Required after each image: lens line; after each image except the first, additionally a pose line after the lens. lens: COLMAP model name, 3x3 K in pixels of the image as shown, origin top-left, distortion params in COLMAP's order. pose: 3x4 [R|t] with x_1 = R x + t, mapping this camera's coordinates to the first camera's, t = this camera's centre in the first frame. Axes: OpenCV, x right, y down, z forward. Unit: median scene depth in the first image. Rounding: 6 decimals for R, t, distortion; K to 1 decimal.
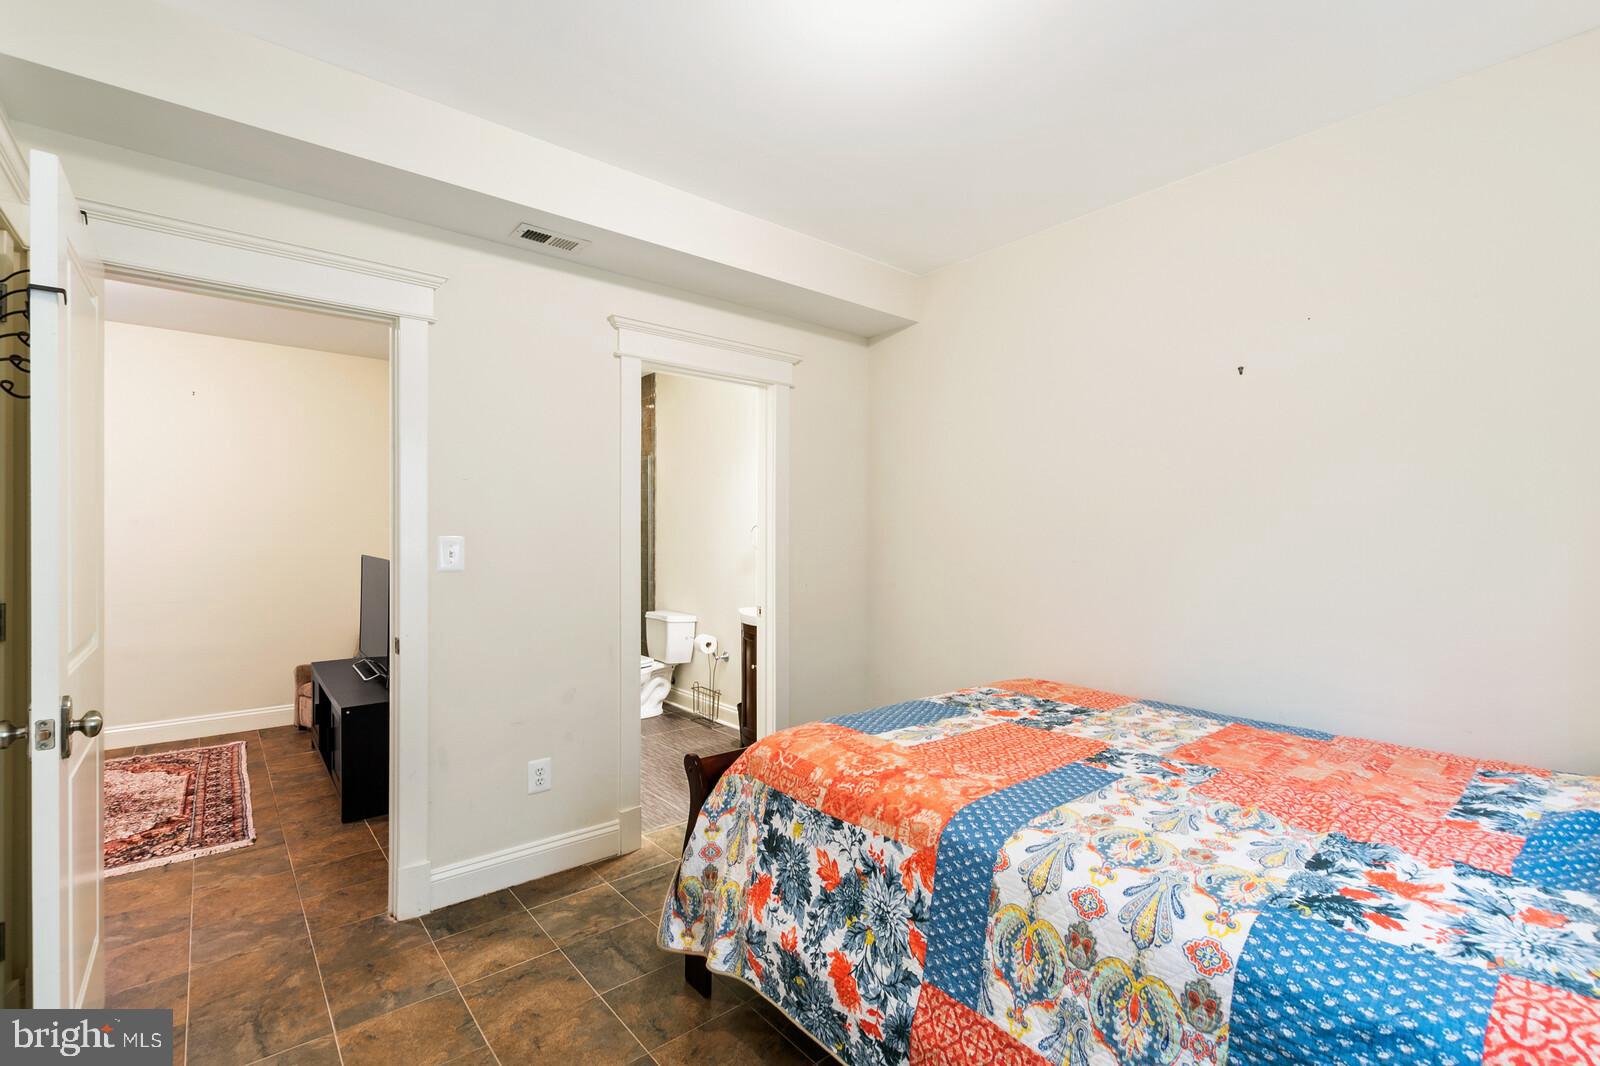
lens RADIAL K [[700.3, 0, 801.8], [0, 700.3, 536.6], [0, 0, 1]] dist [0.000066, 0.000100]
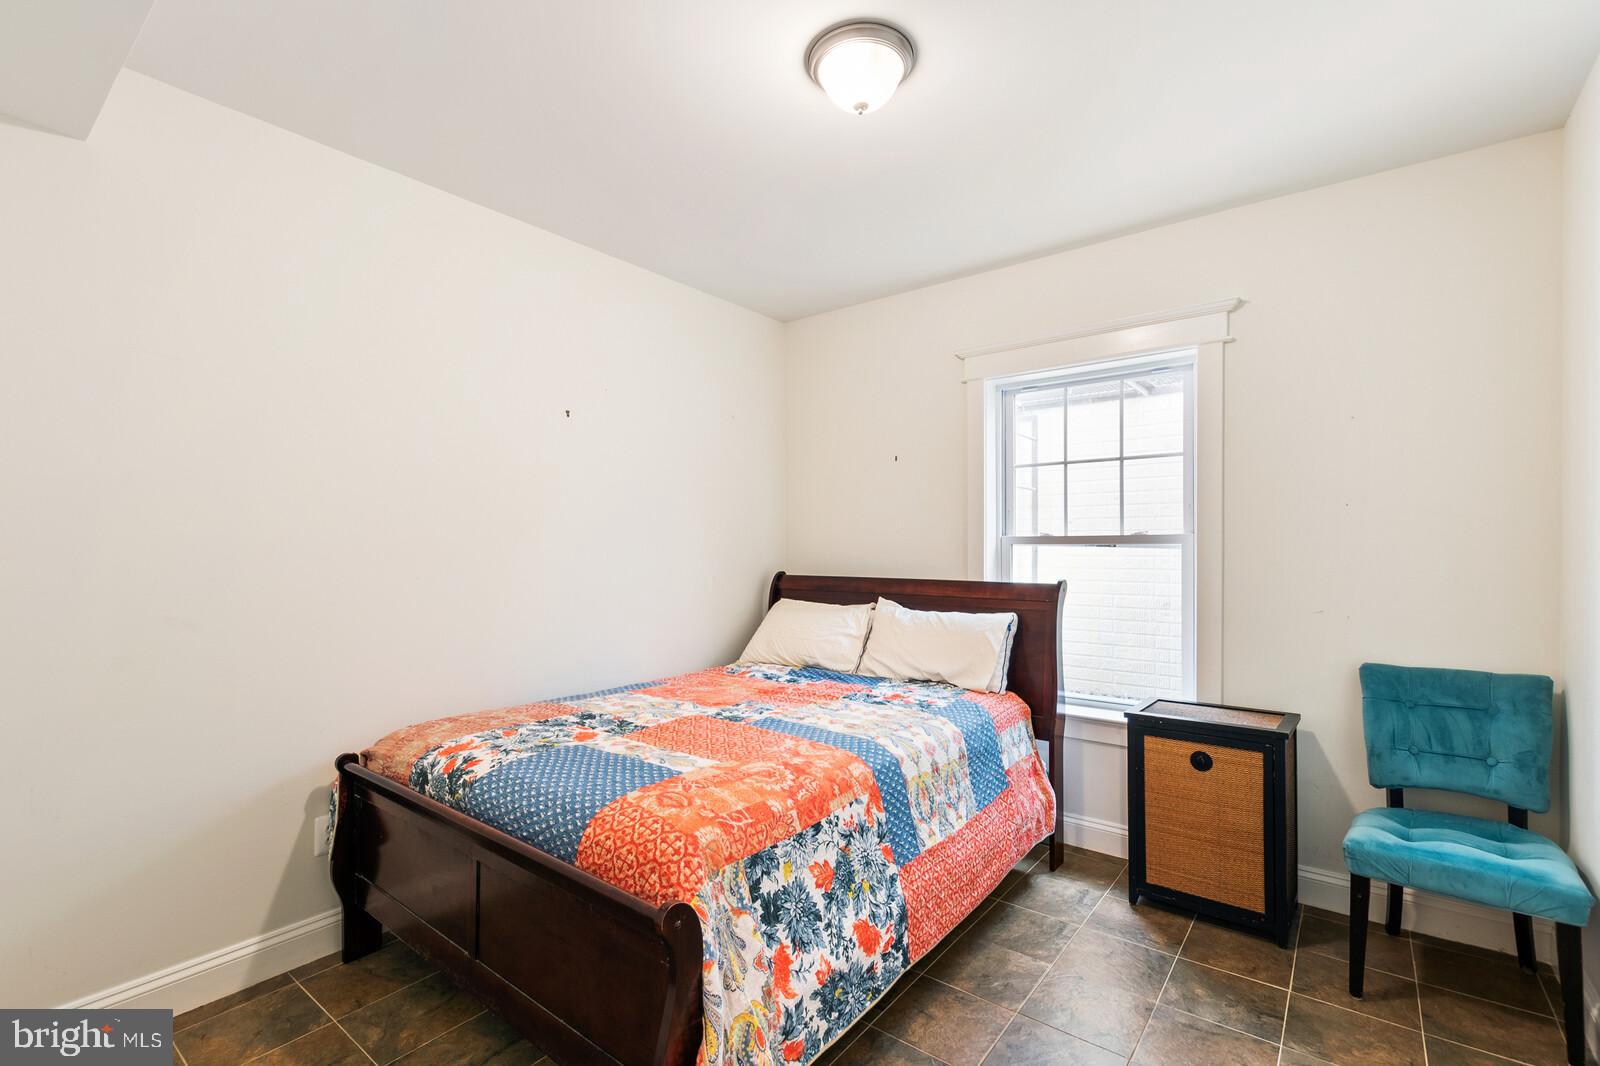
lens RADIAL K [[700.3, 0, 804.7], [0, 700.3, 538.5], [0, 0, 1]] dist [0.000066, 0.000100]
pose [[-0.206379, 0.007873, 0.978441, -0.982540], [-0.003938, 0.999953, -0.008877, -0.011880], [-0.978464, -0.005685, -0.206338, 1.252028]]
